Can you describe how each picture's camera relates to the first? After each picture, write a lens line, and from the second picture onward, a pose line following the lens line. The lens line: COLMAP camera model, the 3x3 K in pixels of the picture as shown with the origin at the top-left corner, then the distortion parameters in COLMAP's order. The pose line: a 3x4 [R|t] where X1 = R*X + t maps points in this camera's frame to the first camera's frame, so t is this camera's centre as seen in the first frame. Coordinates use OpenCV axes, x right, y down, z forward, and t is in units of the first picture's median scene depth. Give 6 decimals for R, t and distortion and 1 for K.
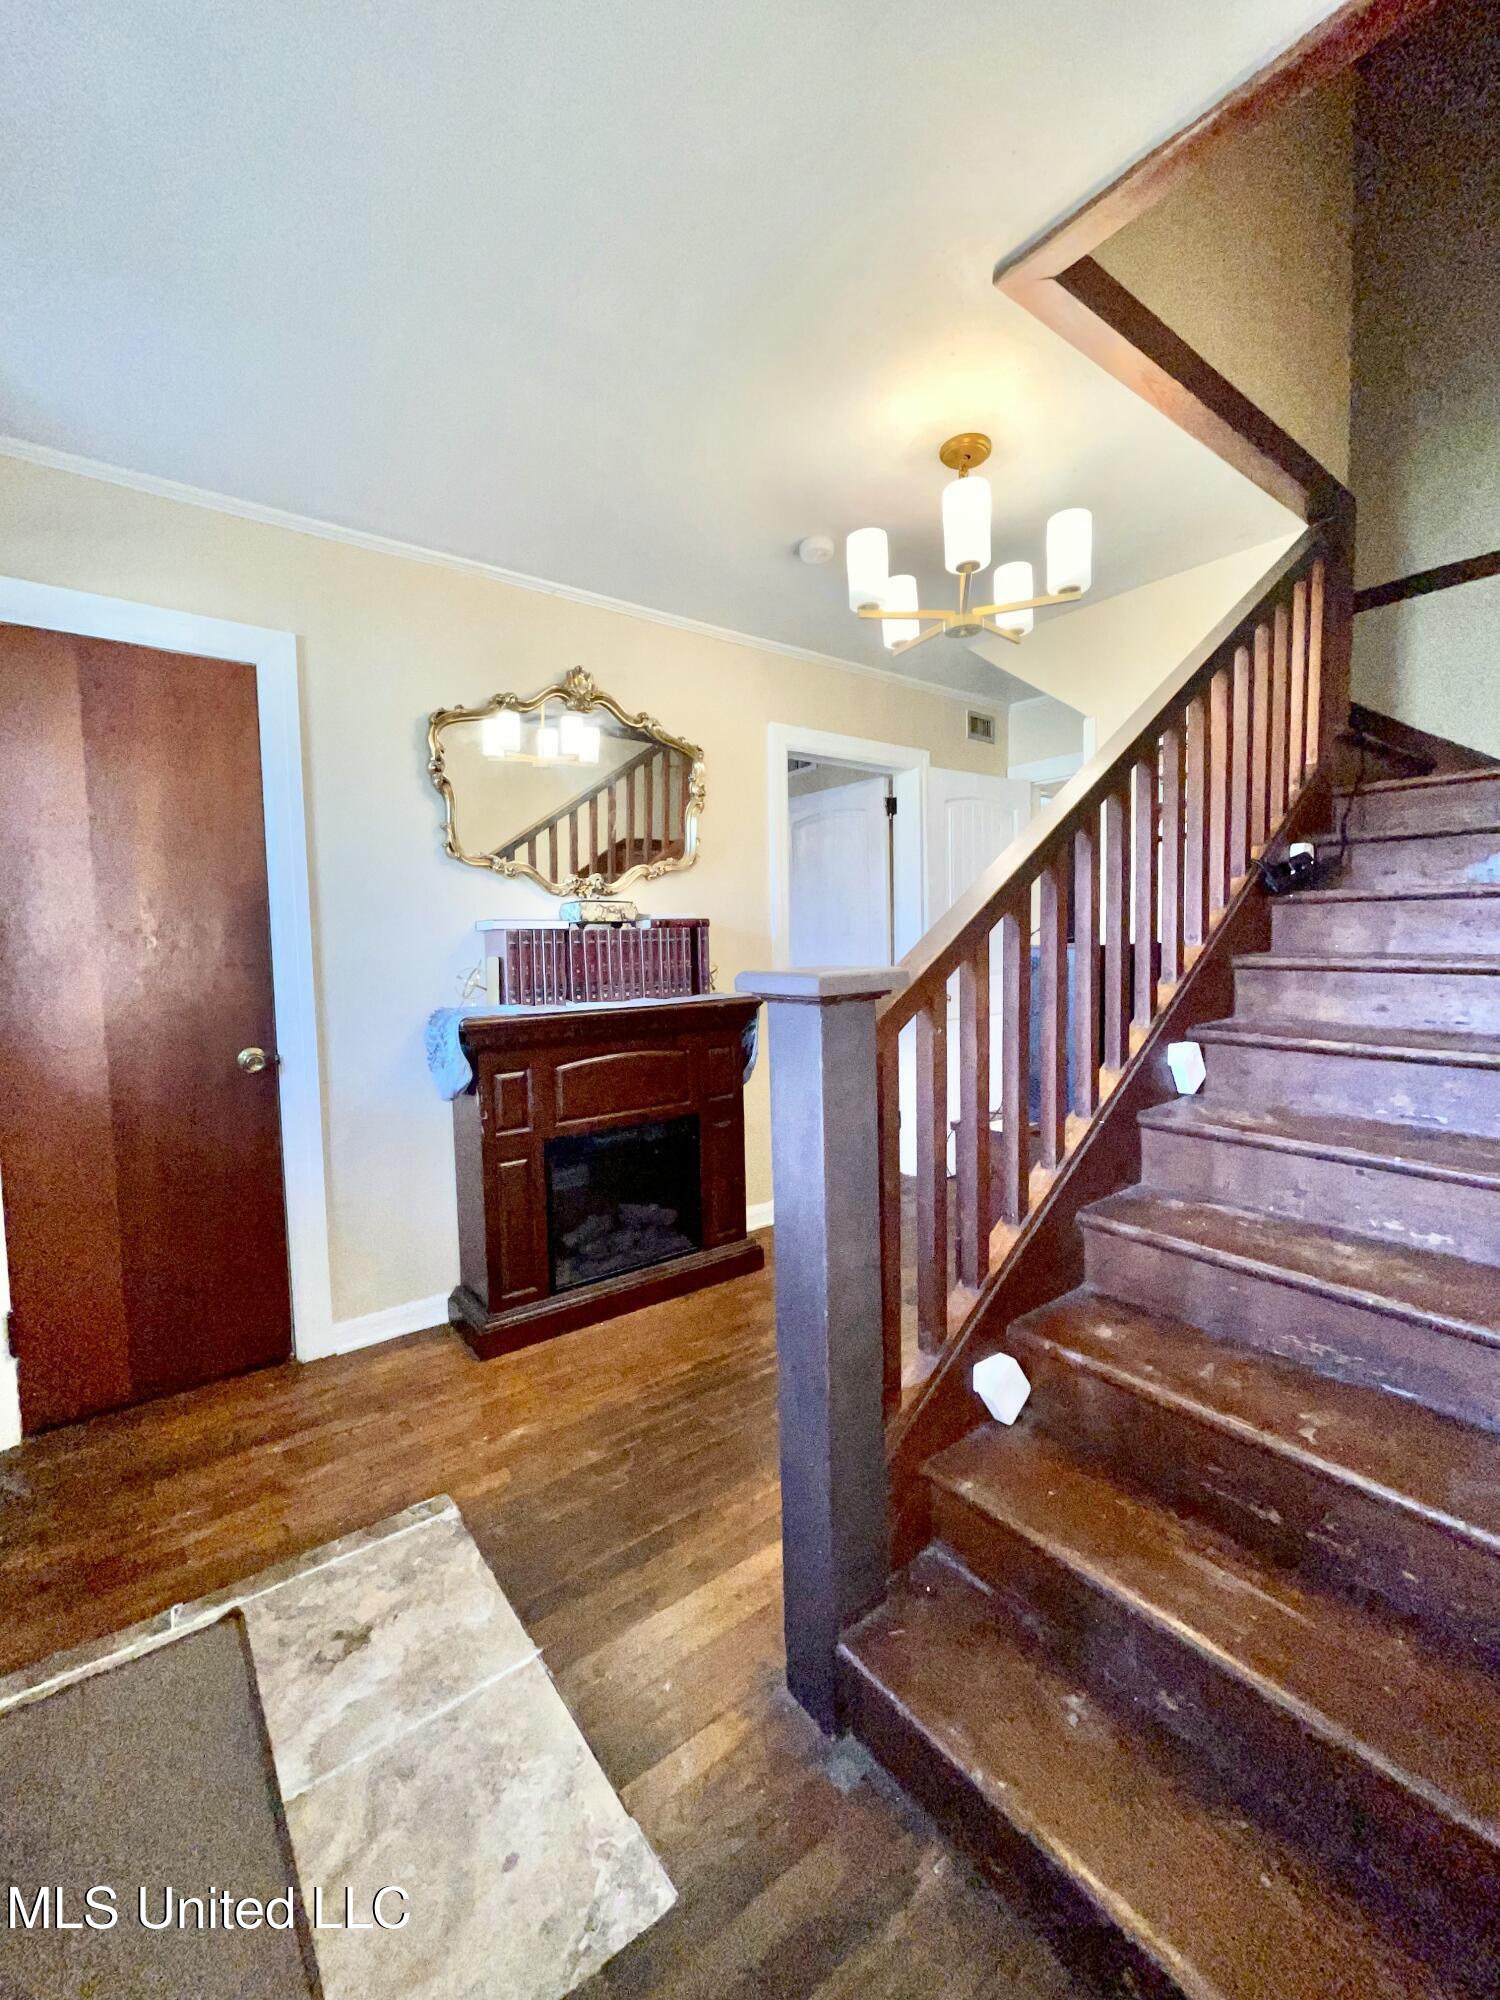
lens RADIAL K [[802.1, 0, 750.4], [0, 802.1, 989.8], [0, 0, 1]] dist [-0.000927, -0.000862]
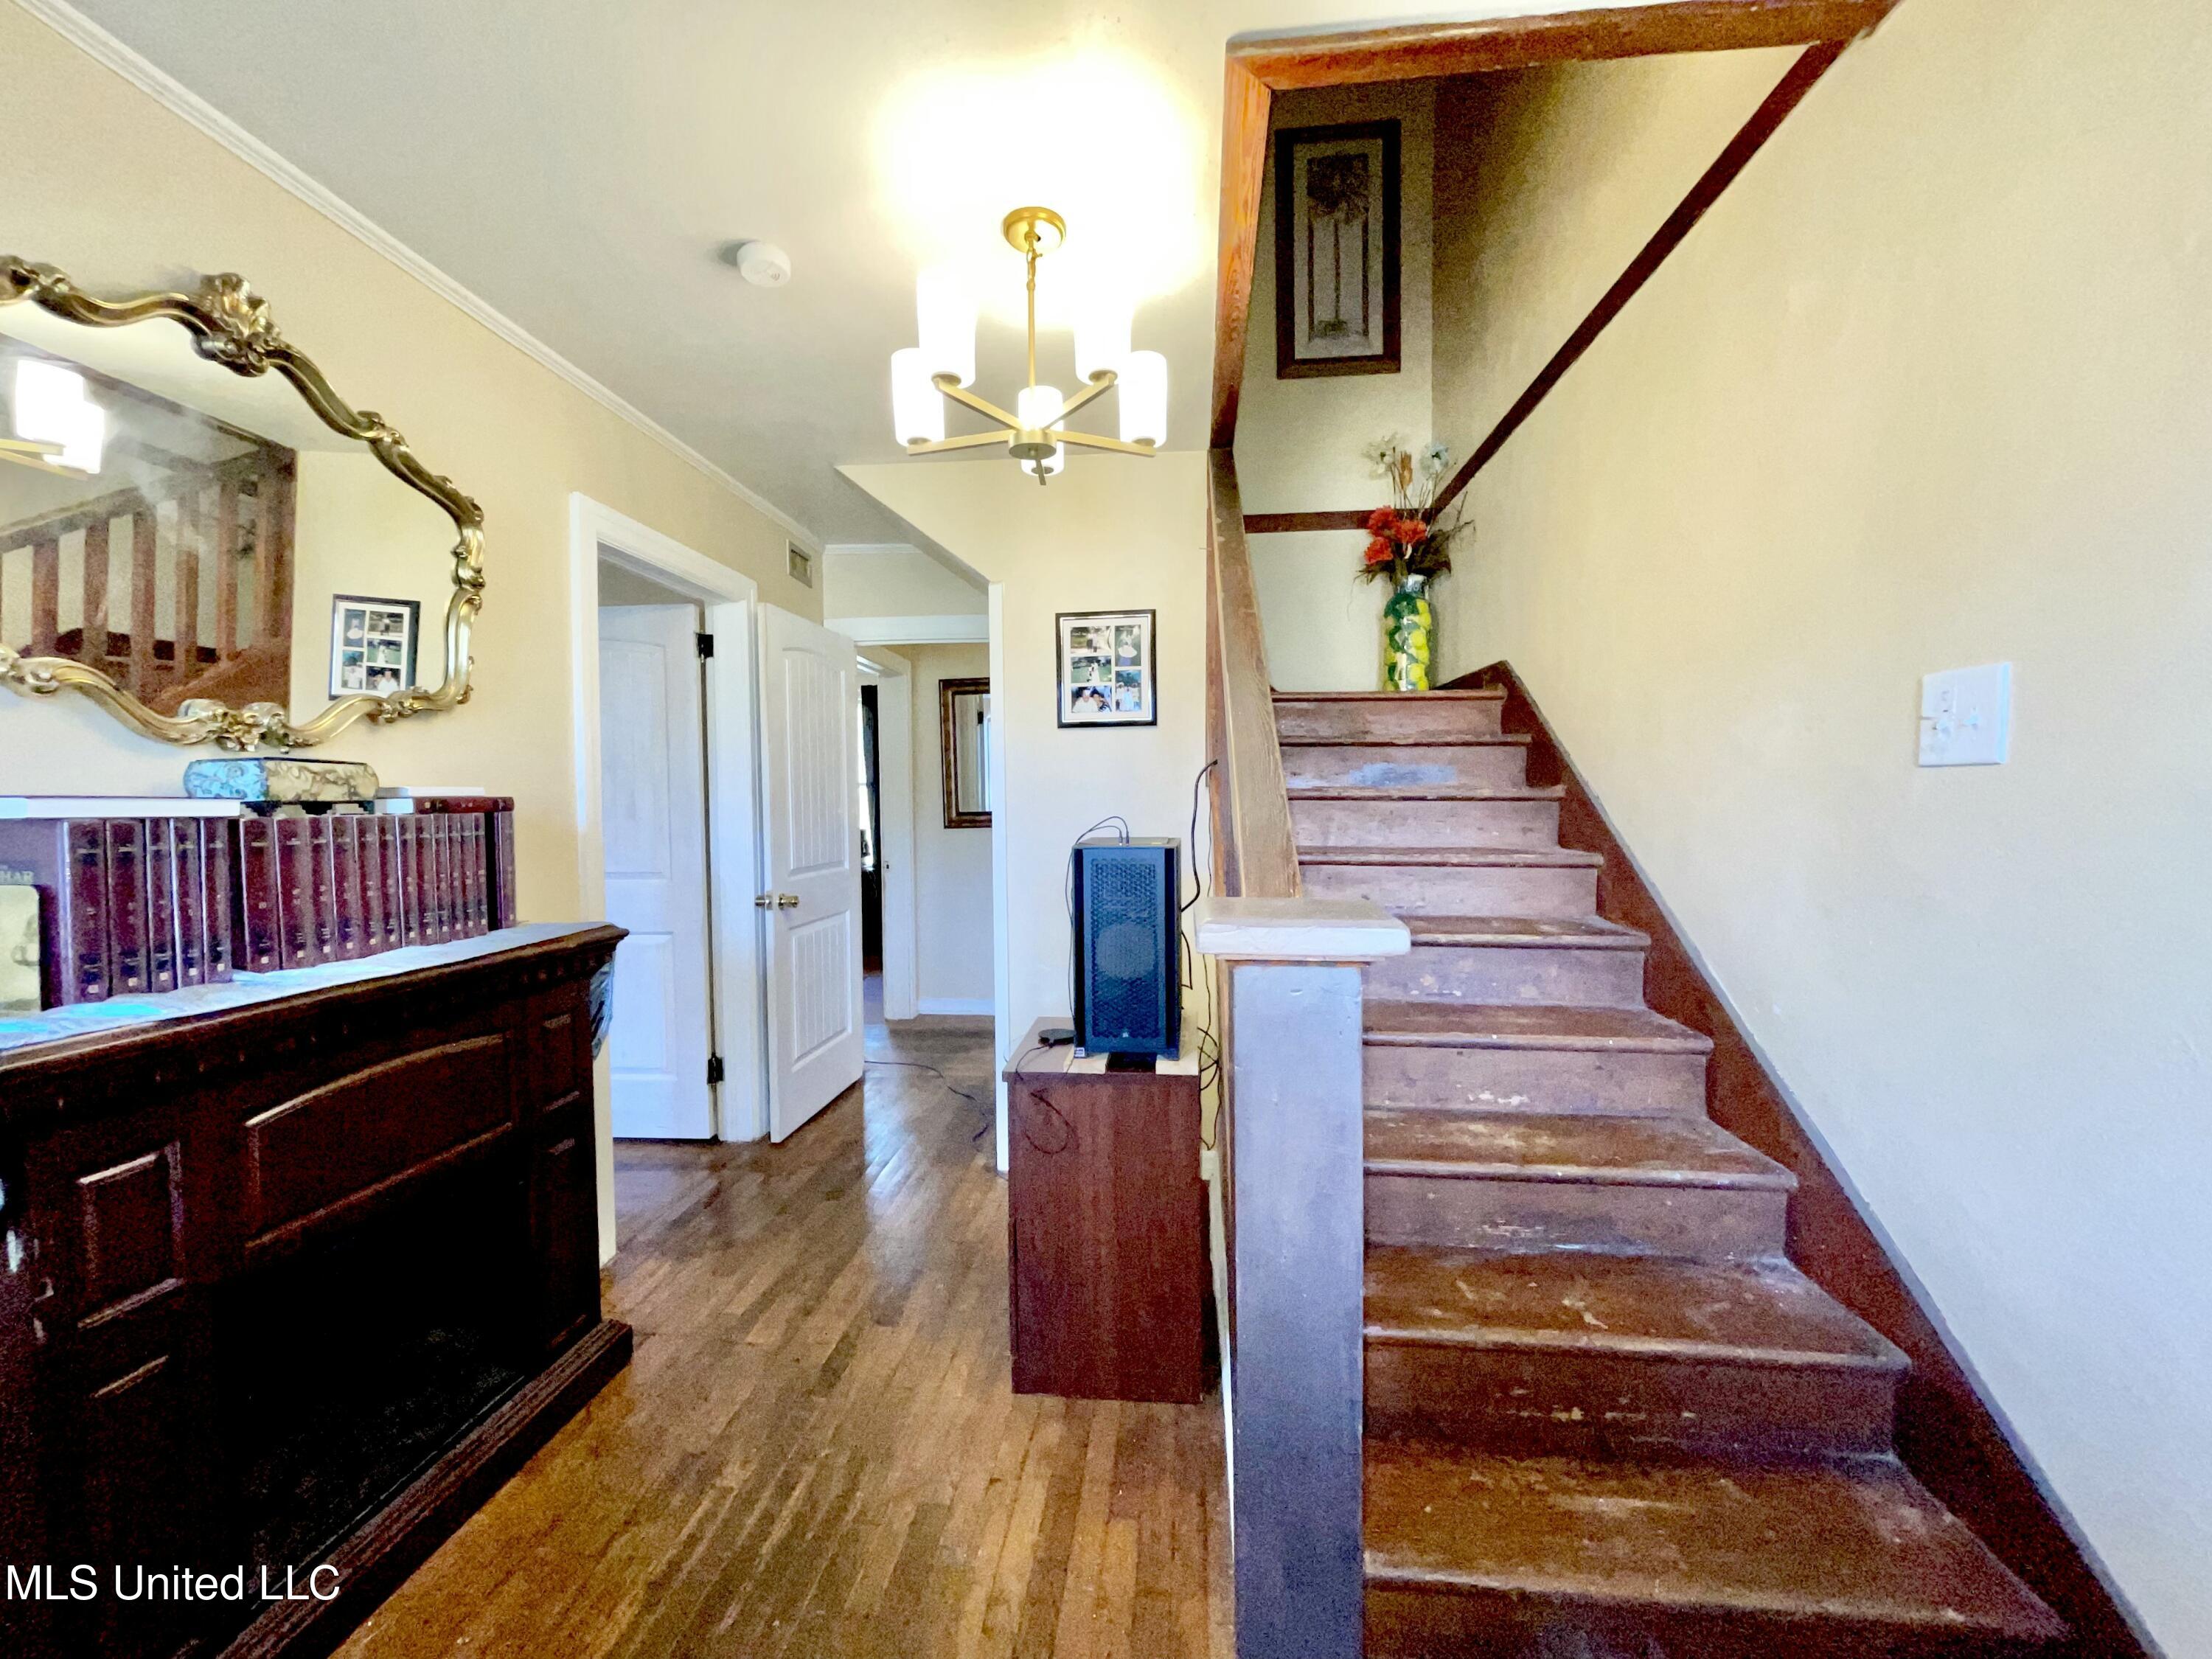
lens RADIAL K [[887.1, 0, 1102.3], [0, 887.1, 835.0], [0, 0, 1]] dist [-0.000927, -0.000862]
pose [[0.687995, -0.009937, 0.725648, -0.279388], [0.037251, 0.999072, -0.021637, -0.038978], [-0.724759, 0.041917, 0.687726, 0.304730]]
